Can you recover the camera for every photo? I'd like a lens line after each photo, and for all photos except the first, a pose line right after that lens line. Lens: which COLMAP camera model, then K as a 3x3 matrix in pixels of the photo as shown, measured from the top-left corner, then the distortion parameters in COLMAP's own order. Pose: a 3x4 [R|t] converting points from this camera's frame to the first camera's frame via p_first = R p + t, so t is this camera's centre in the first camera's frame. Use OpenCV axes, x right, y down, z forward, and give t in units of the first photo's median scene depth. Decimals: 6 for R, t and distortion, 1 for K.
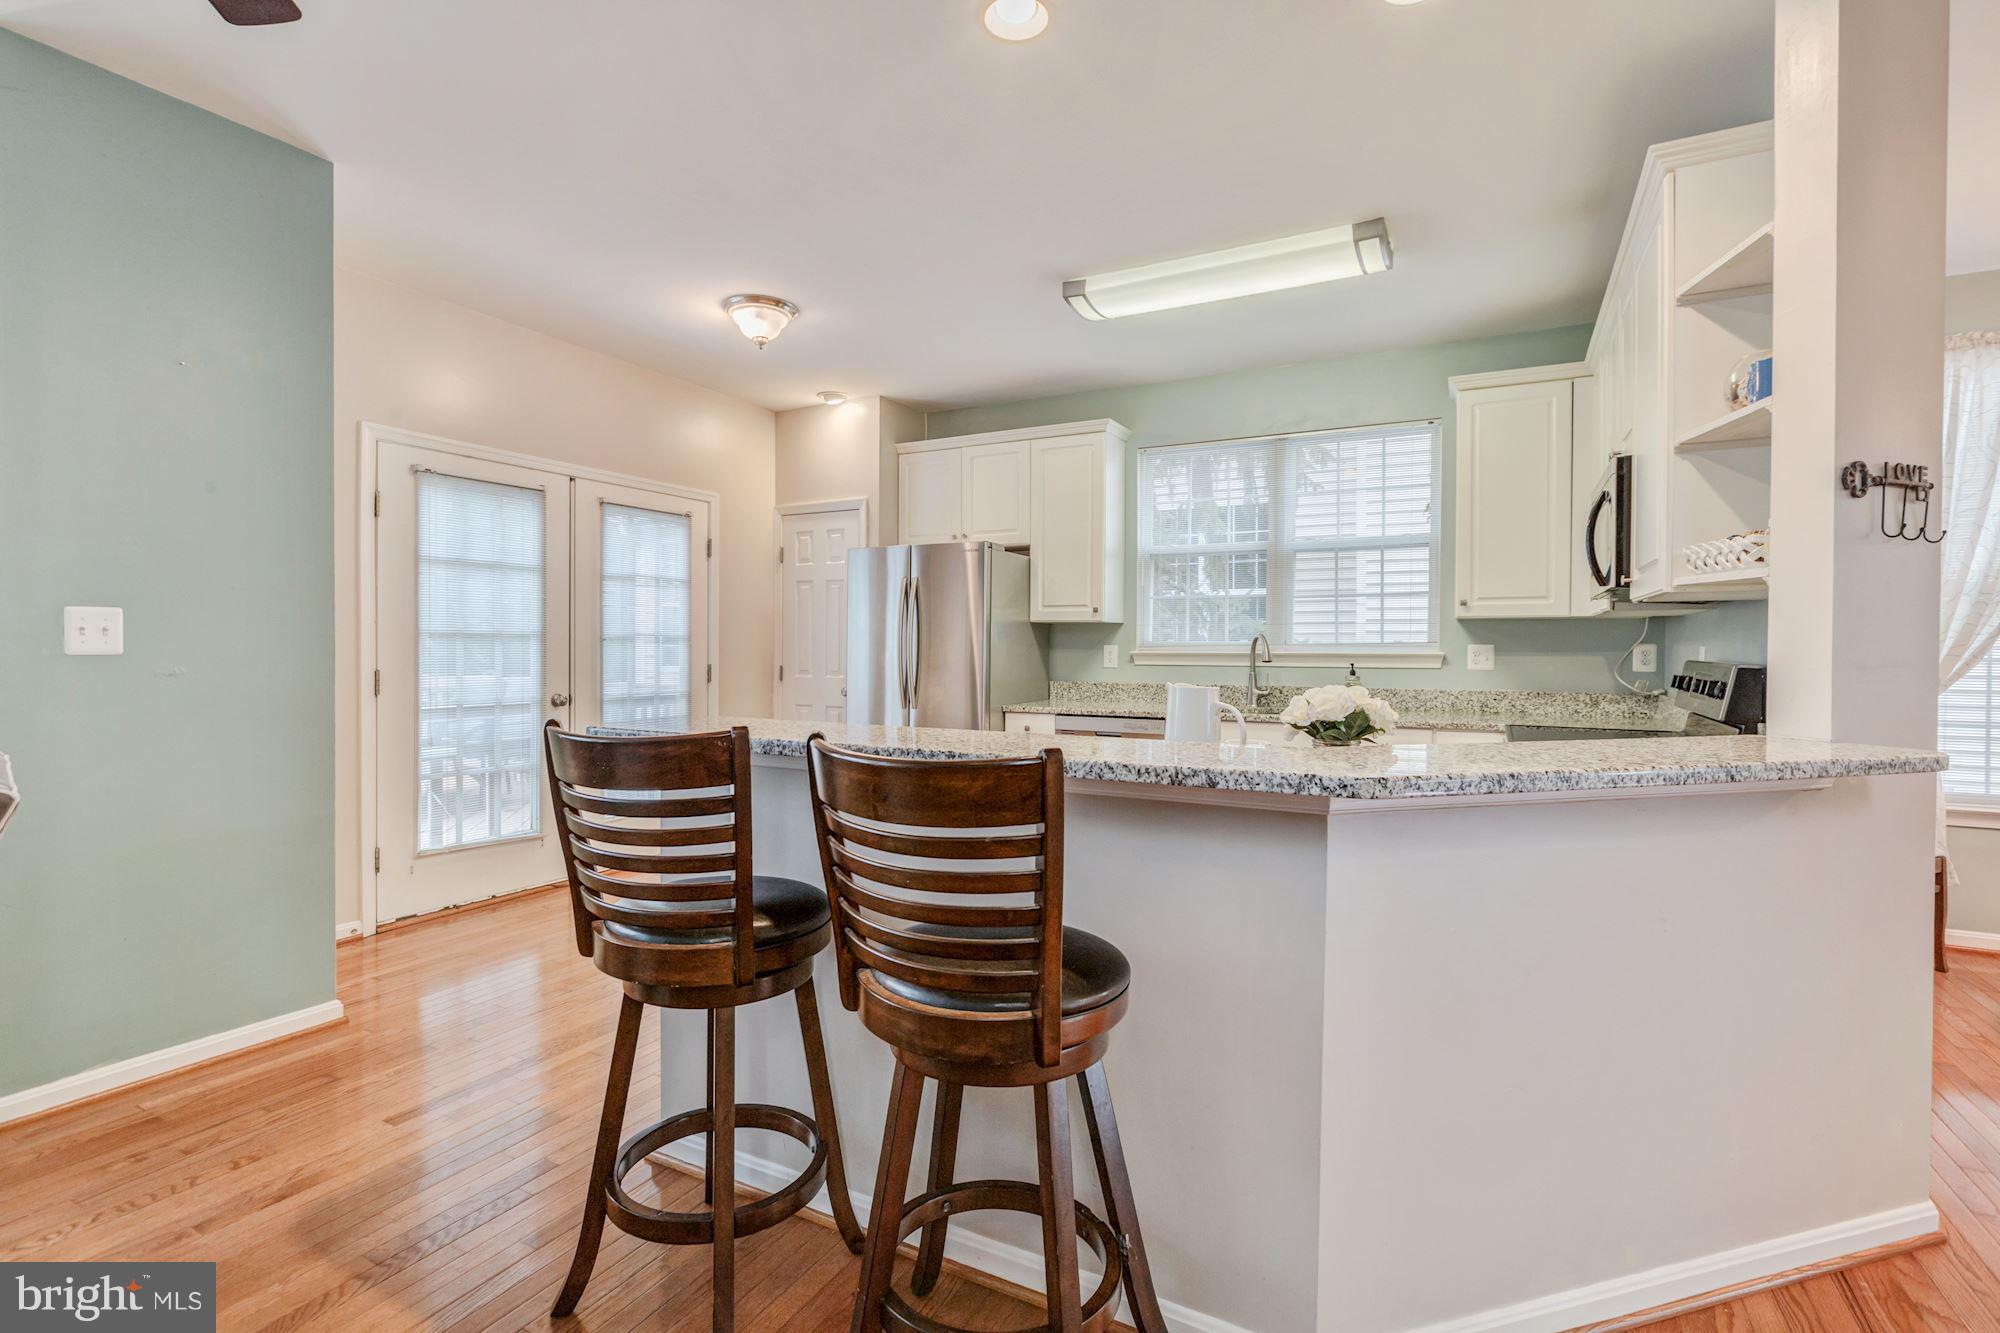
lens RADIAL K [[920.2, 0, 996.0], [0, 920.2, 657.5], [0, 0, 1]] dist [-0.005580, 0.000379]
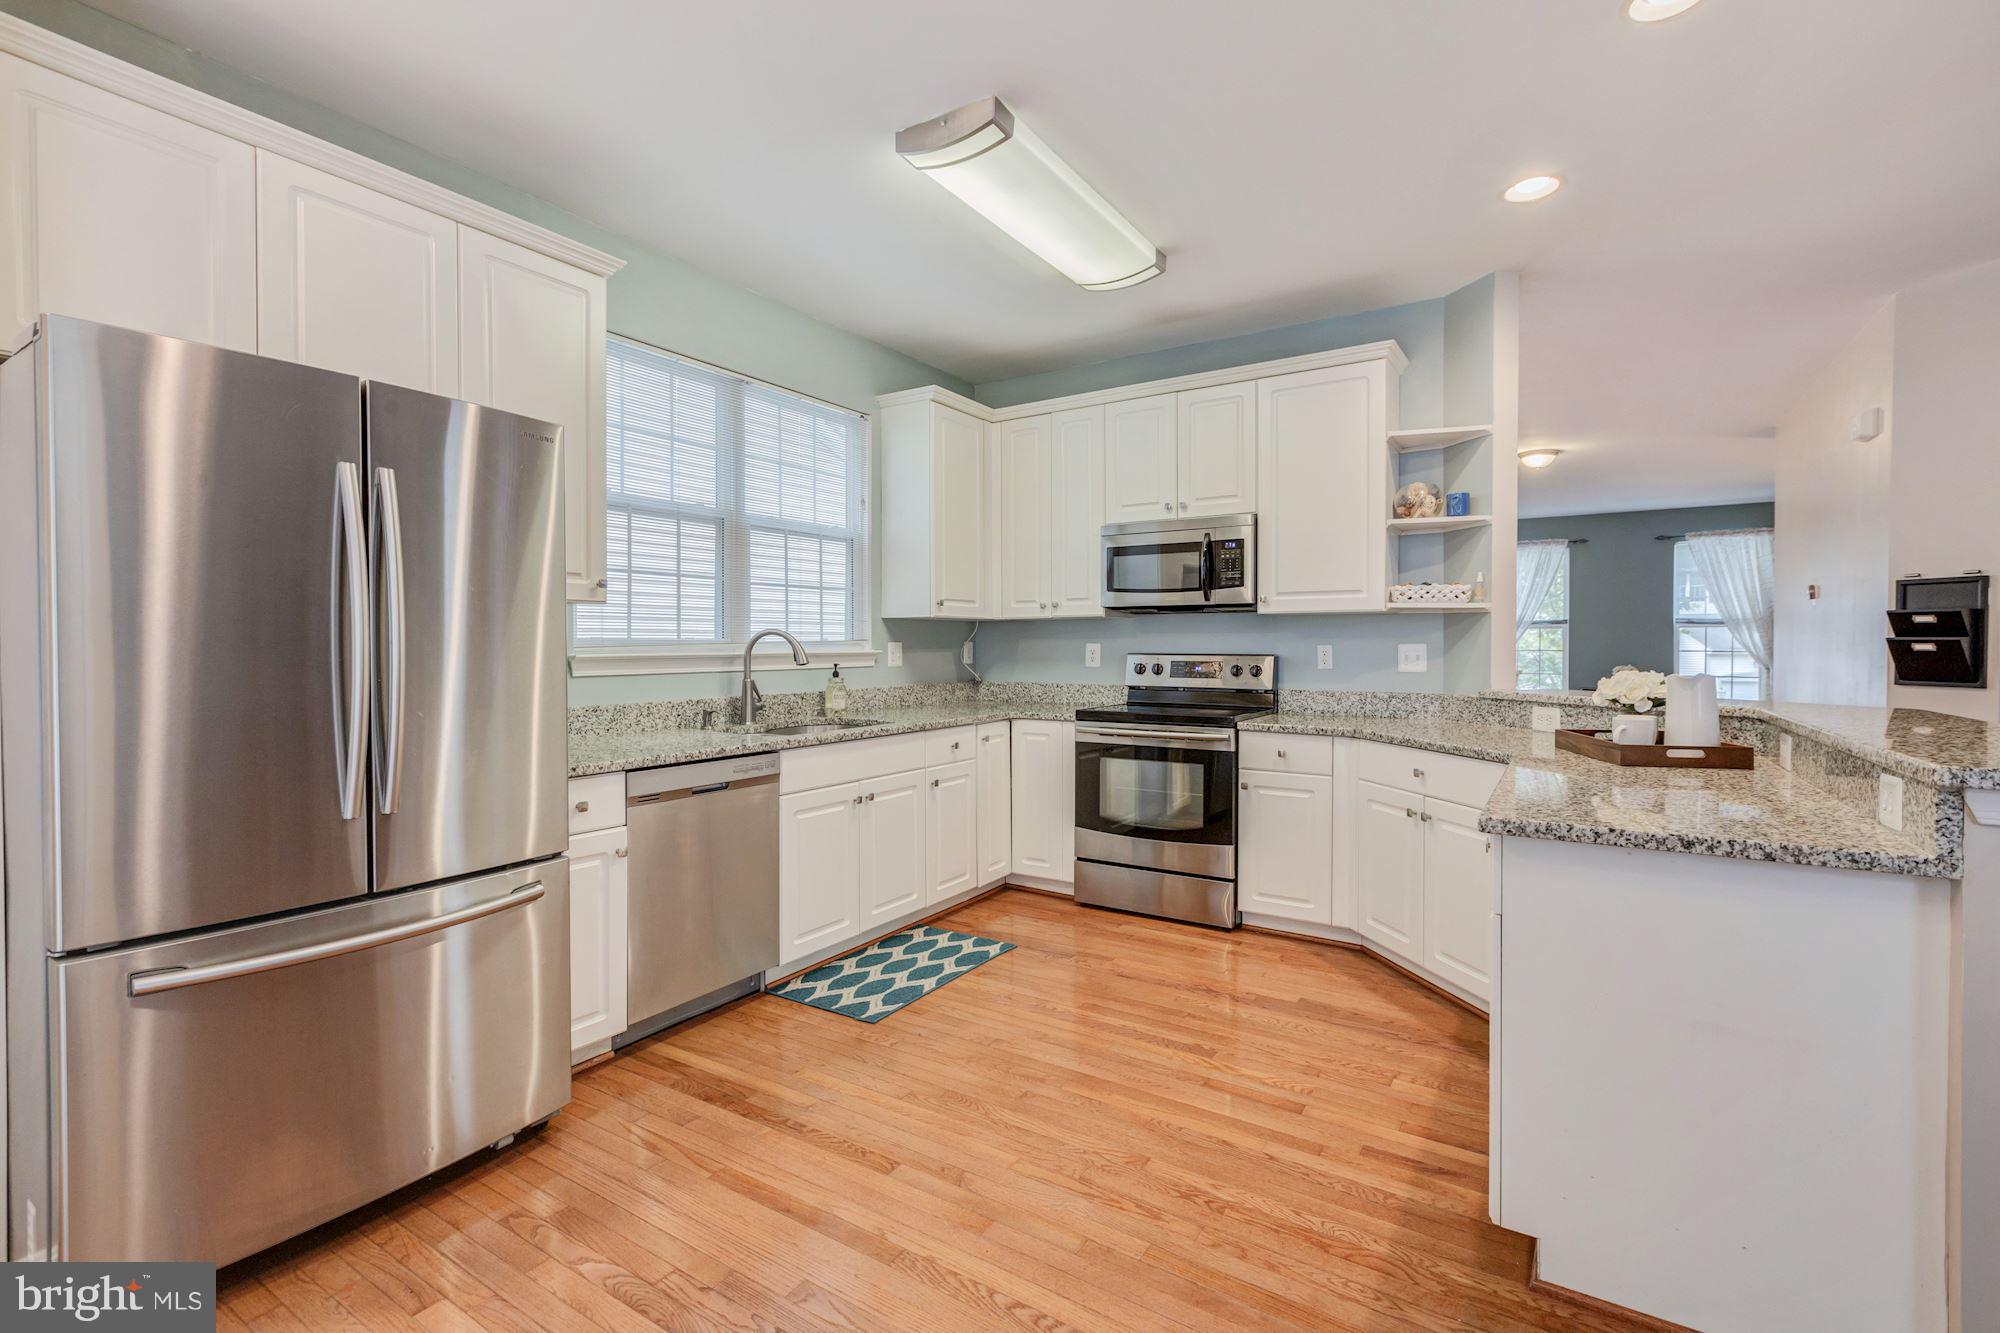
lens RADIAL K [[890.0, 0, 992.6], [0, 890.0, 657.7], [0, 0, 1]] dist [0.001200, 0.000284]
pose [[0.089625, -0.018842, 0.995797, -0.535961], [0.015056, 0.999732, 0.017562, -0.014547], [-0.995862, 0.013419, 0.089885, 0.892204]]
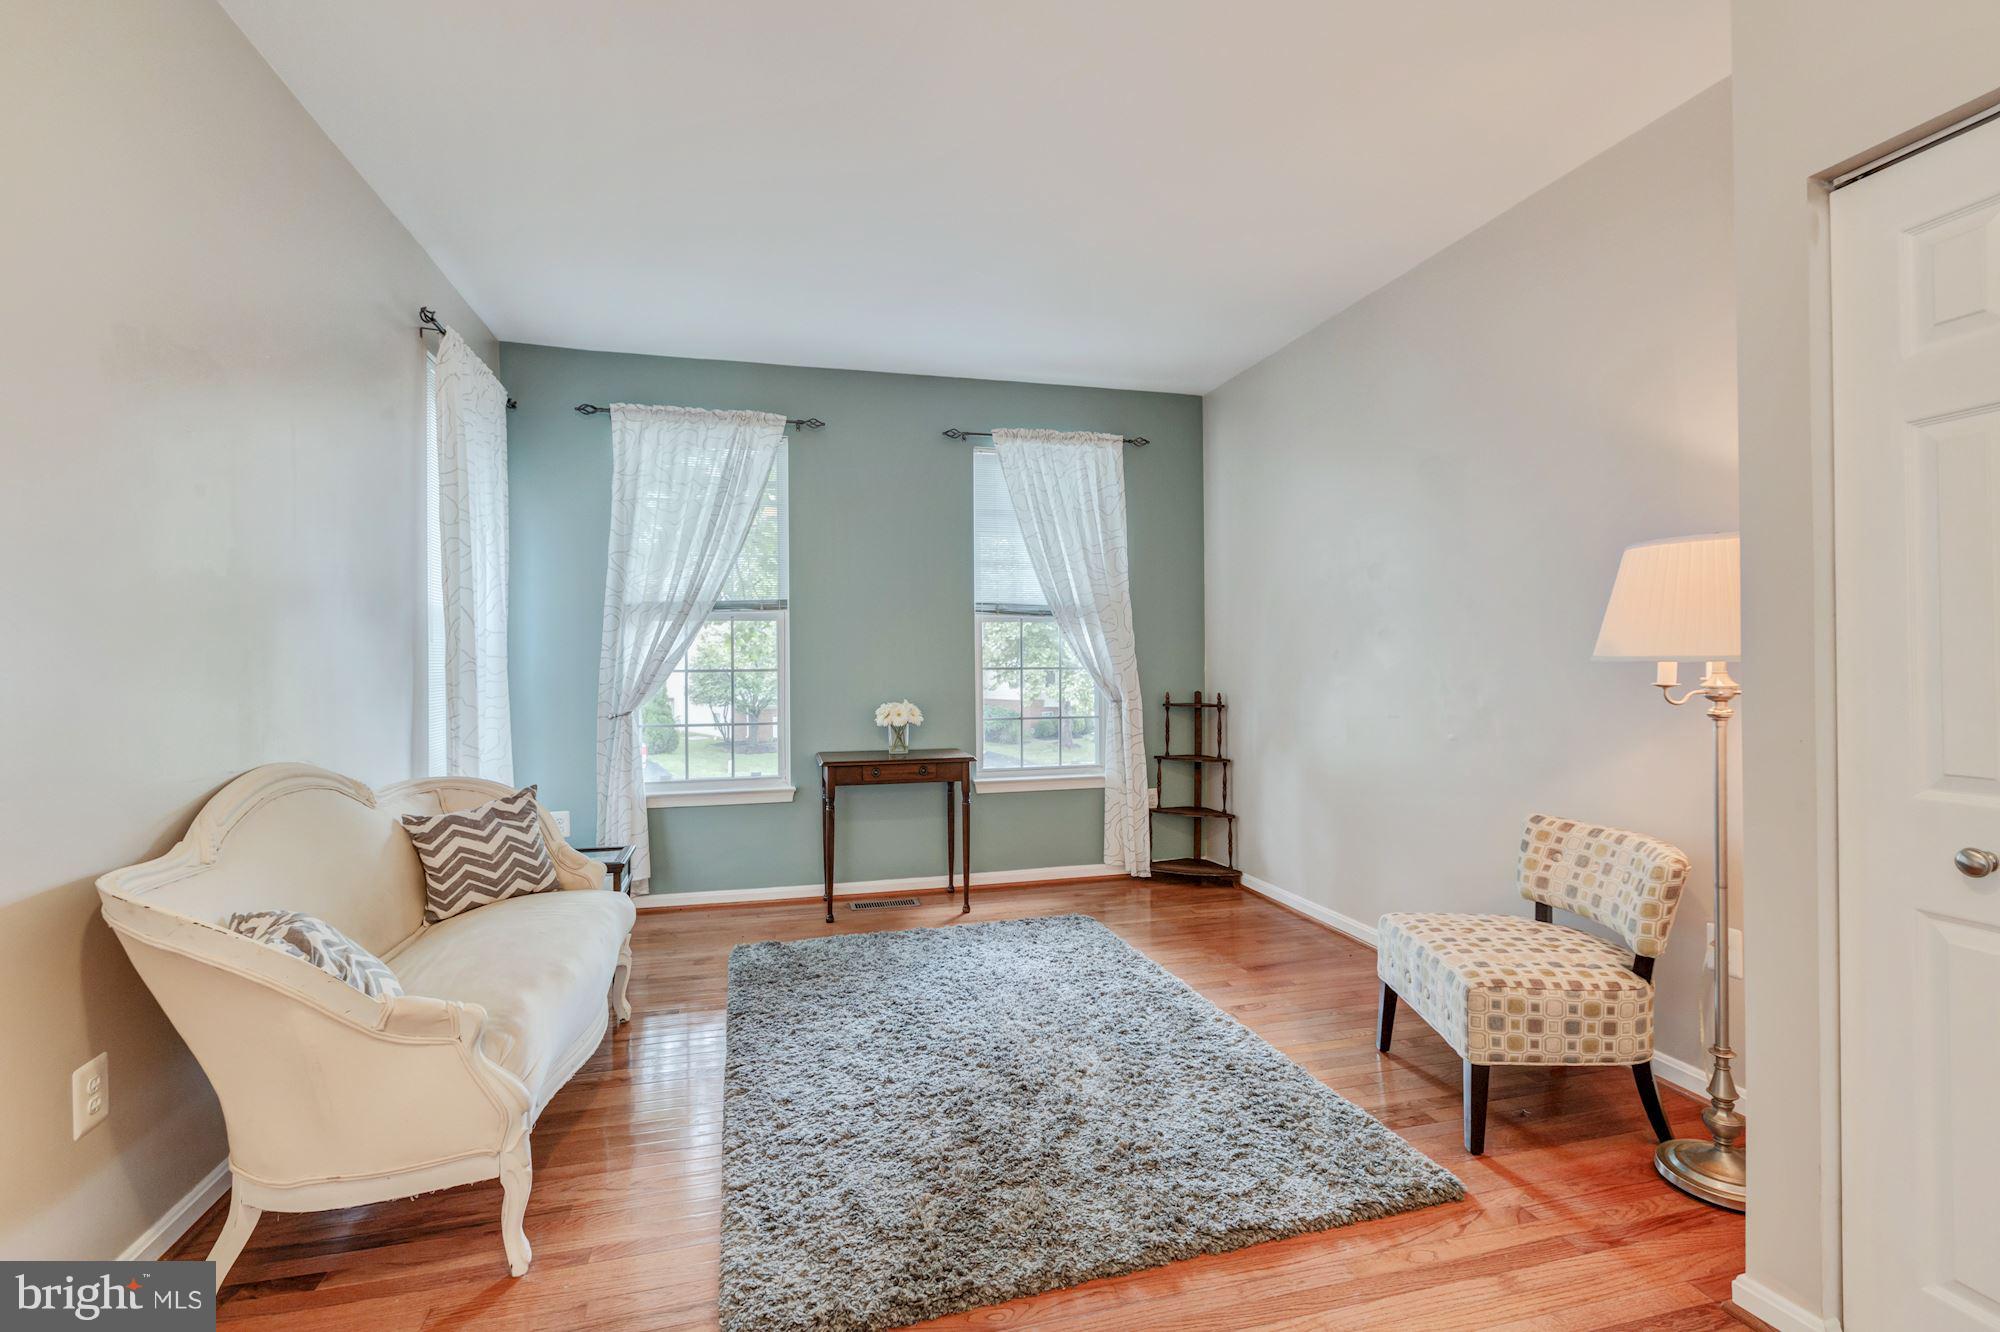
lens RADIAL K [[890.0, 0, 989.8], [0, 890.0, 656.8], [0, 0, 1]] dist [0.001200, 0.000284]
pose [[-0.680081, -0.003937, 0.733126, 1.155441], [0.011967, 0.999793, 0.016470, 0.001600], [-0.733039, 0.019974, -0.679893, 0.056999]]
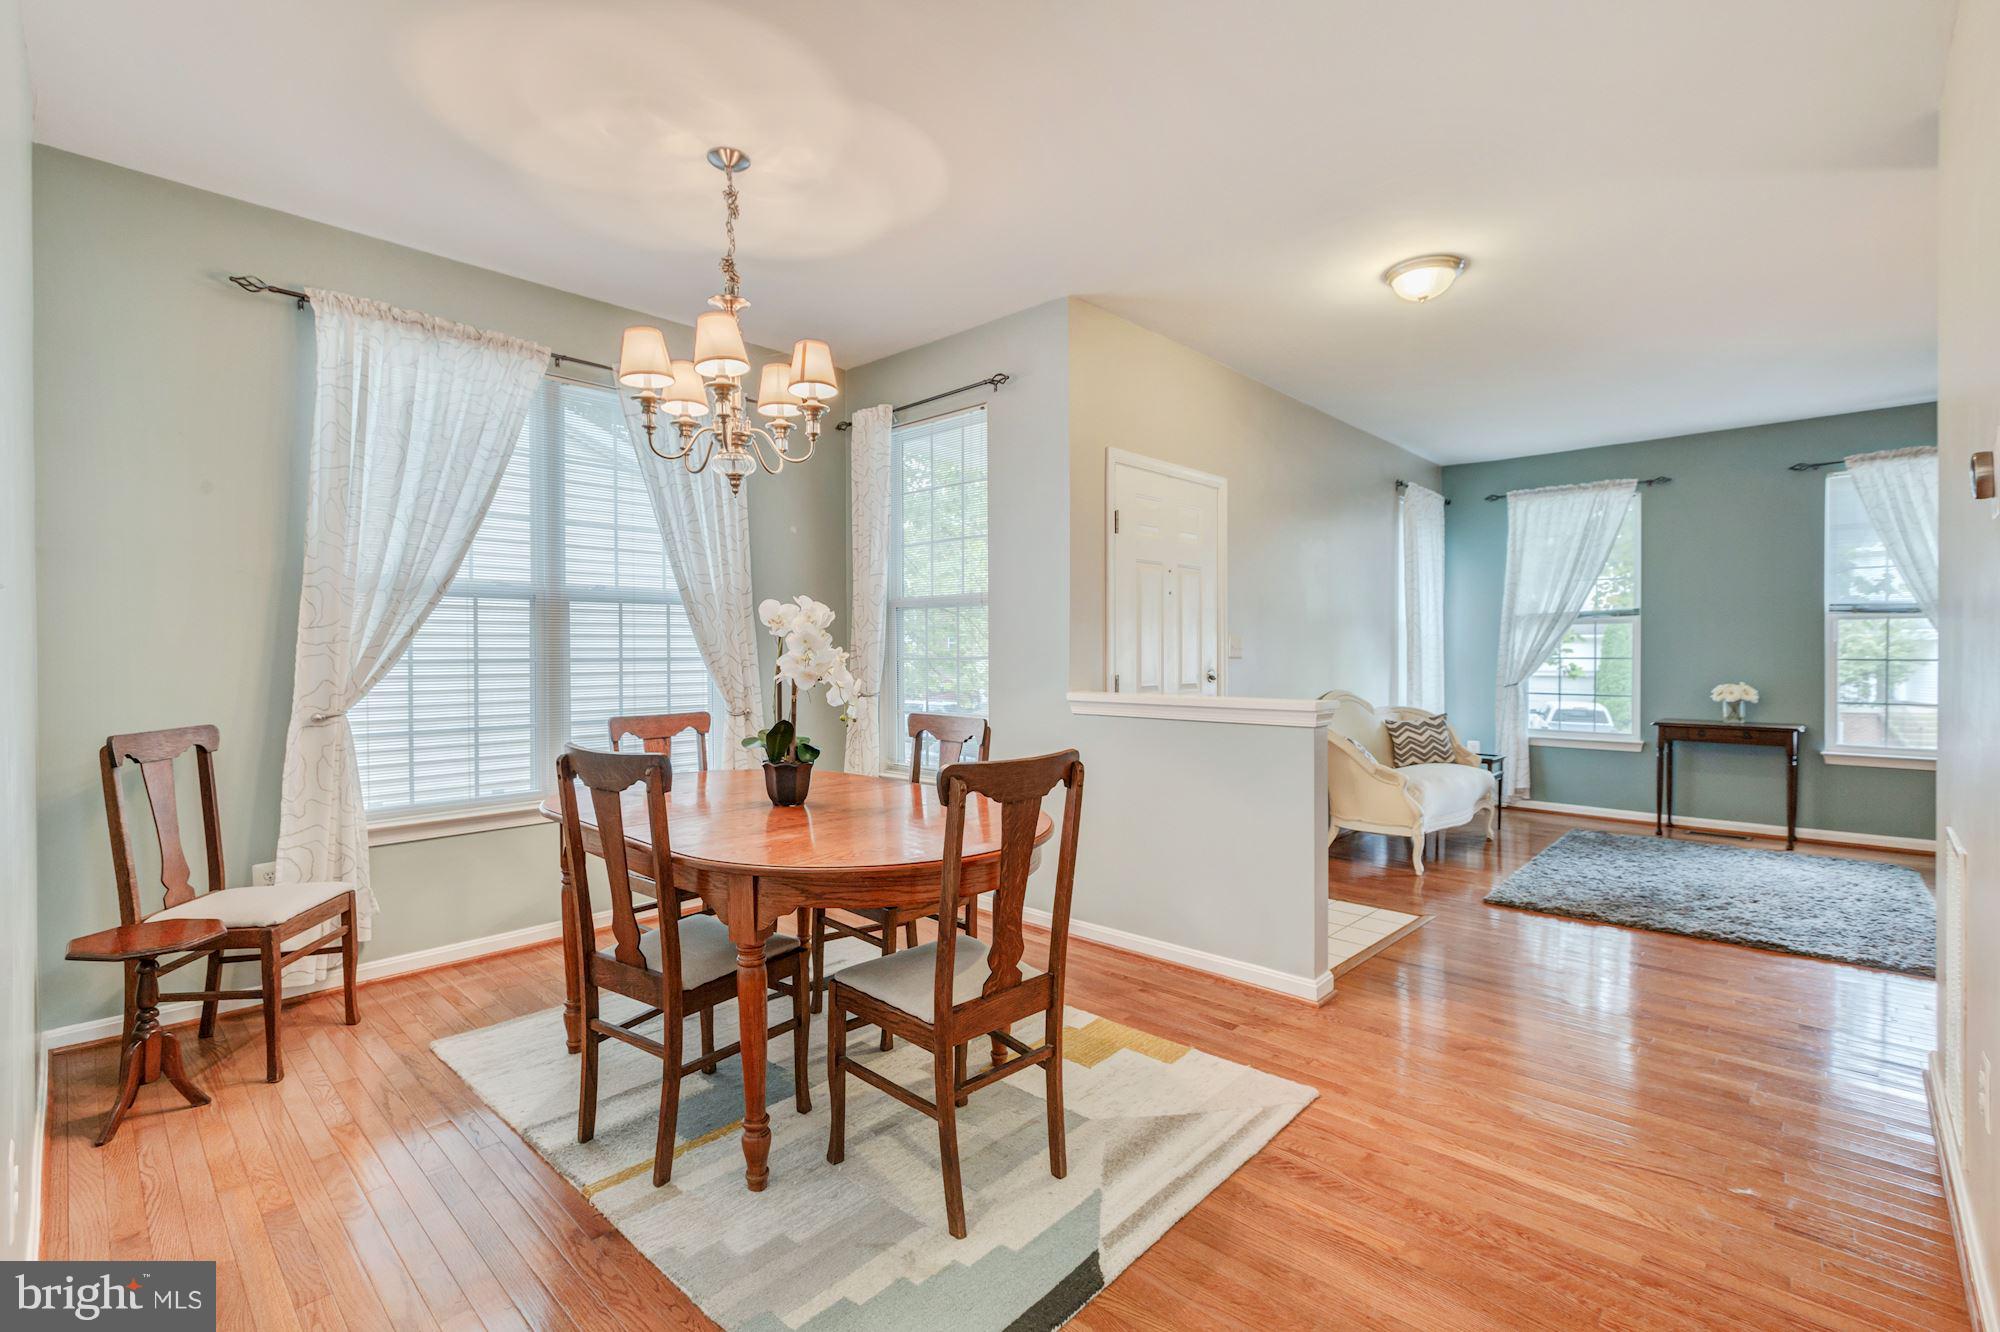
lens RADIAL K [[890.0, 0, 994.1], [0, 890.0, 654.3], [0, 0, 1]] dist [0.001200, 0.000284]
pose [[0.265267, -0.009137, 0.964132, 0.333651], [0.015880, 0.999861, 0.005107, 0.000024], [-0.964044, 0.013955, 0.265375, 0.161930]]
